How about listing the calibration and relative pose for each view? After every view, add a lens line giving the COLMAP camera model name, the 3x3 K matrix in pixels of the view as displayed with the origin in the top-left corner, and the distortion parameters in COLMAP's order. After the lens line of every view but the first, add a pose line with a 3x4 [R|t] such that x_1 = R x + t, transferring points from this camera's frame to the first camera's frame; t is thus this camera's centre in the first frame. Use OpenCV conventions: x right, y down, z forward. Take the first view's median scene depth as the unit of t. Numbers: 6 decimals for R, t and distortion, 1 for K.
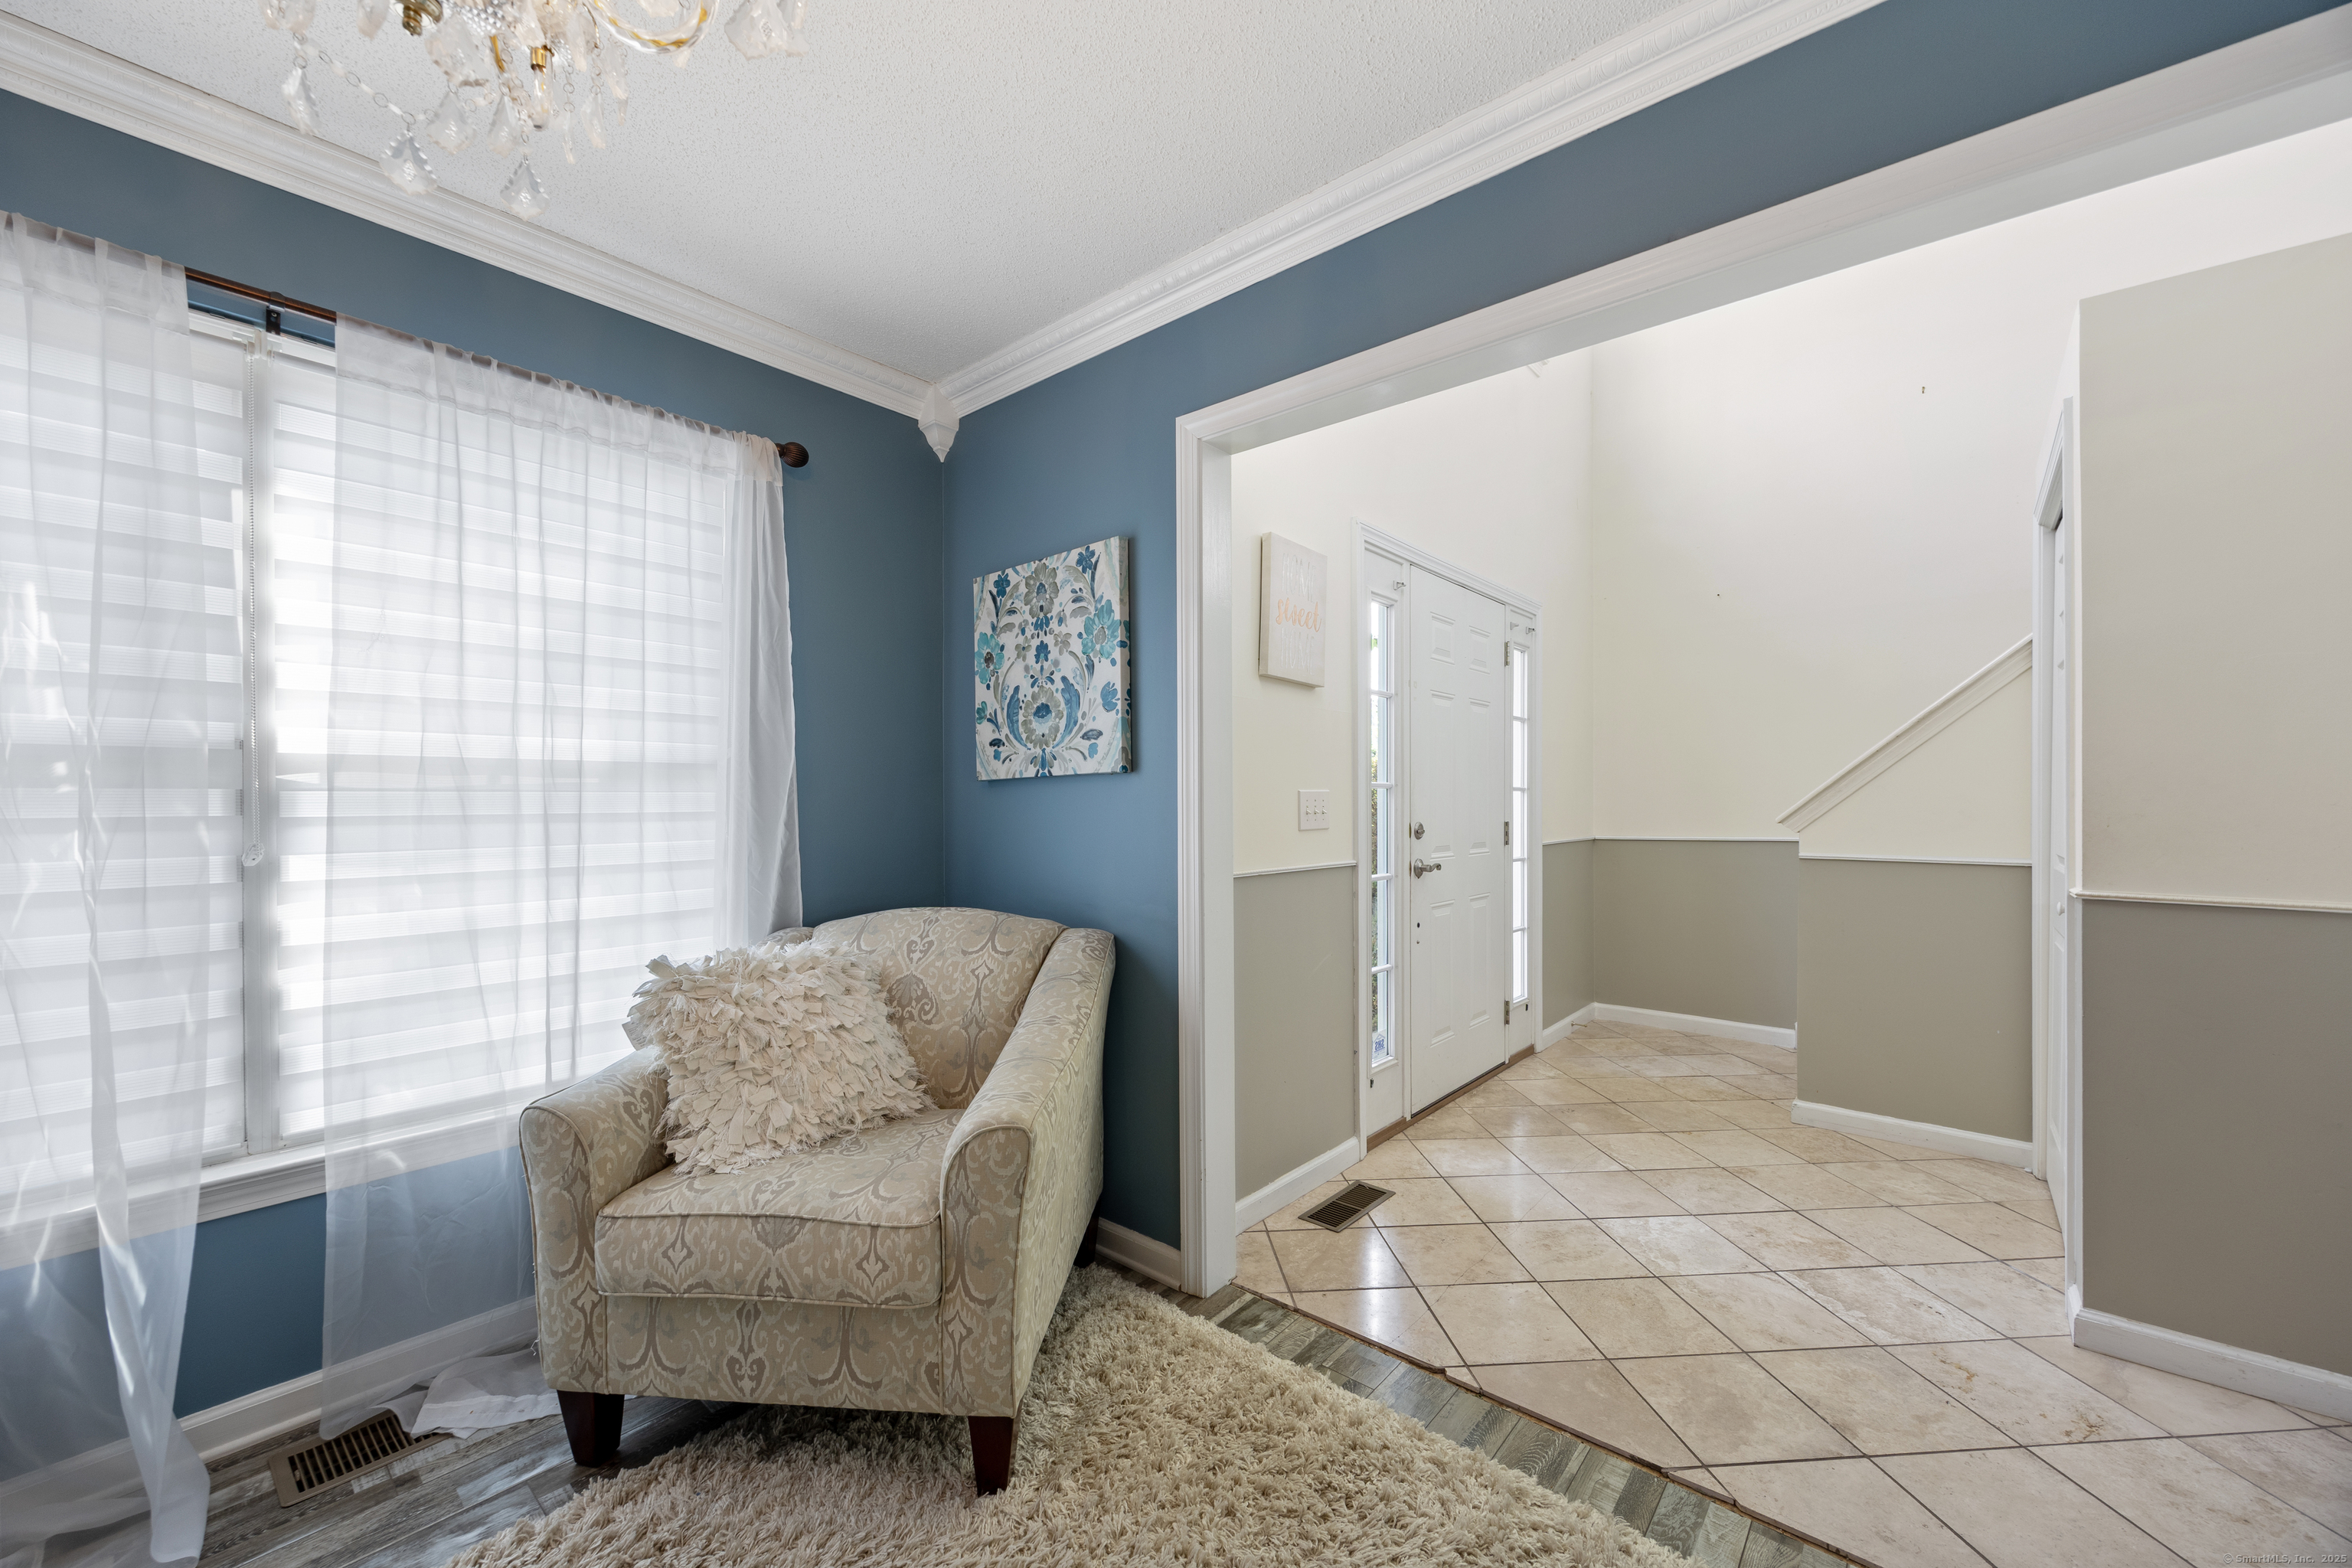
lens RADIAL K [[905.3, 0, 1225.8], [0, 905.3, 800.7], [0, 0, 1]] dist [-0.003015, 0.000523]
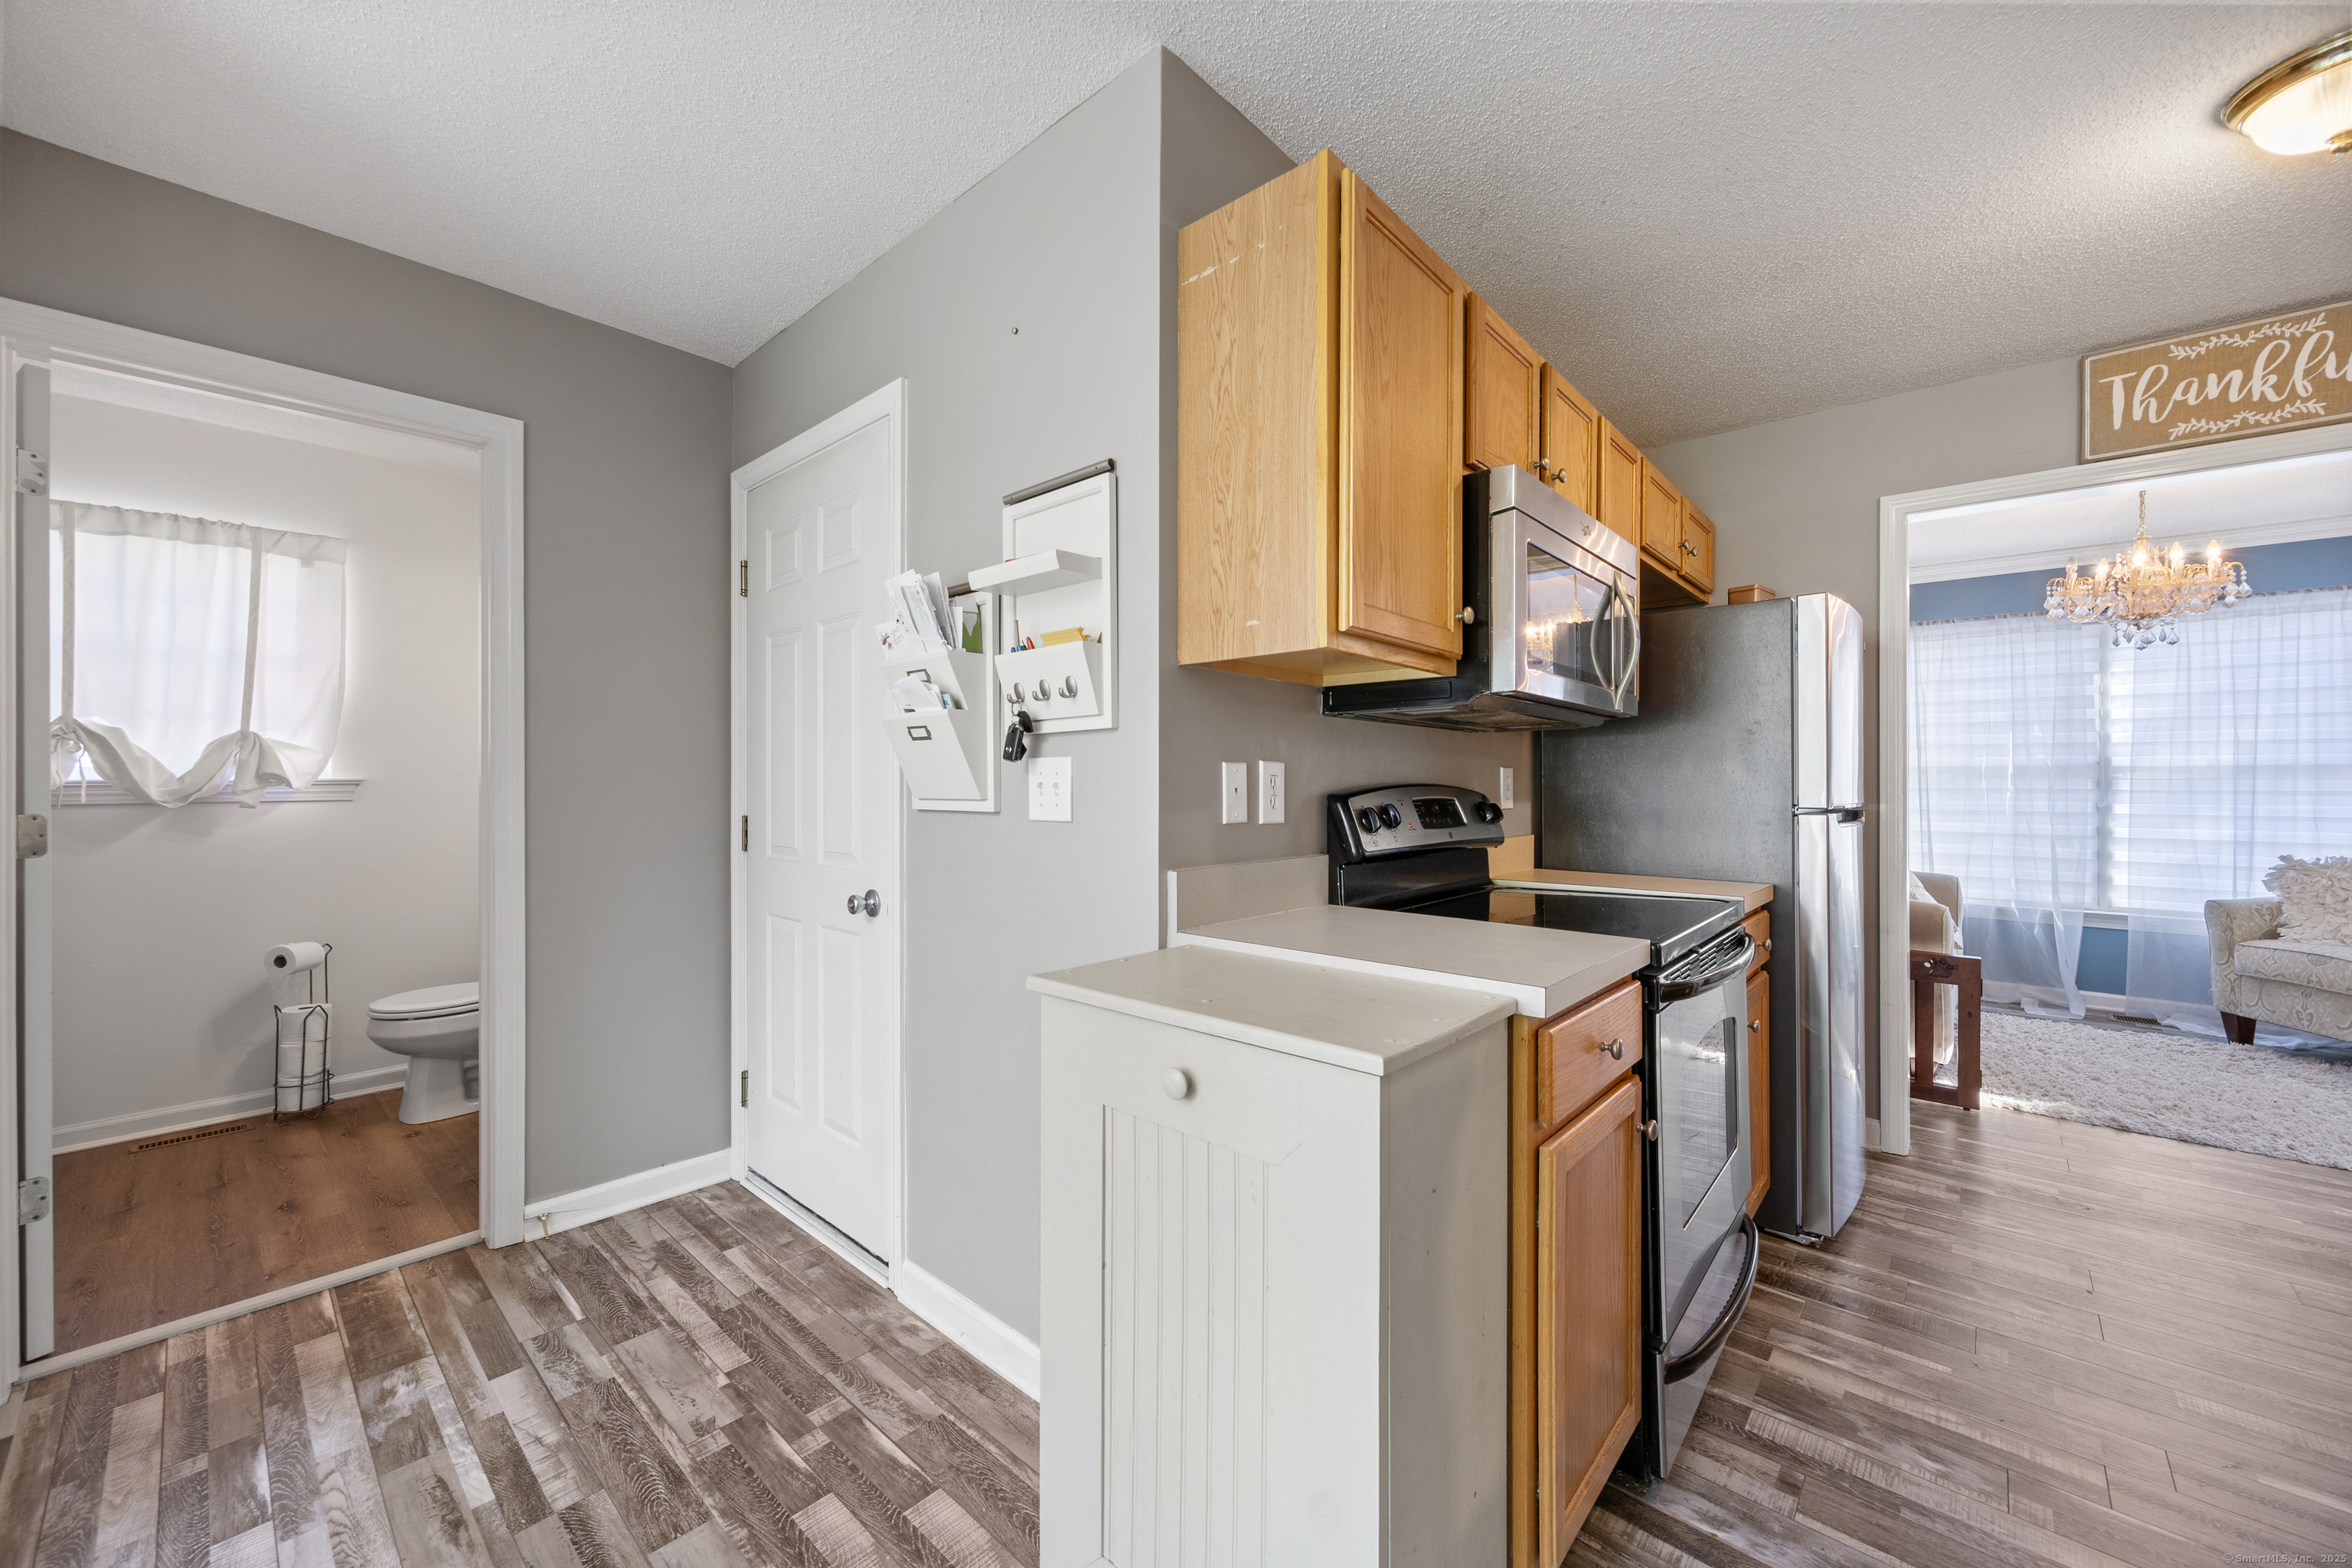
lens RADIAL K [[905.3, 0, 1162.6], [0, 905.3, 777.9], [0, 0, 1]] dist [-0.003015, 0.000523]
pose [[-0.038552, -0.002584, -0.999253, 1.803912], [-0.006299, 0.999977, -0.002342, 0.007957], [0.999237, 0.006204, -0.038567, -1.776743]]
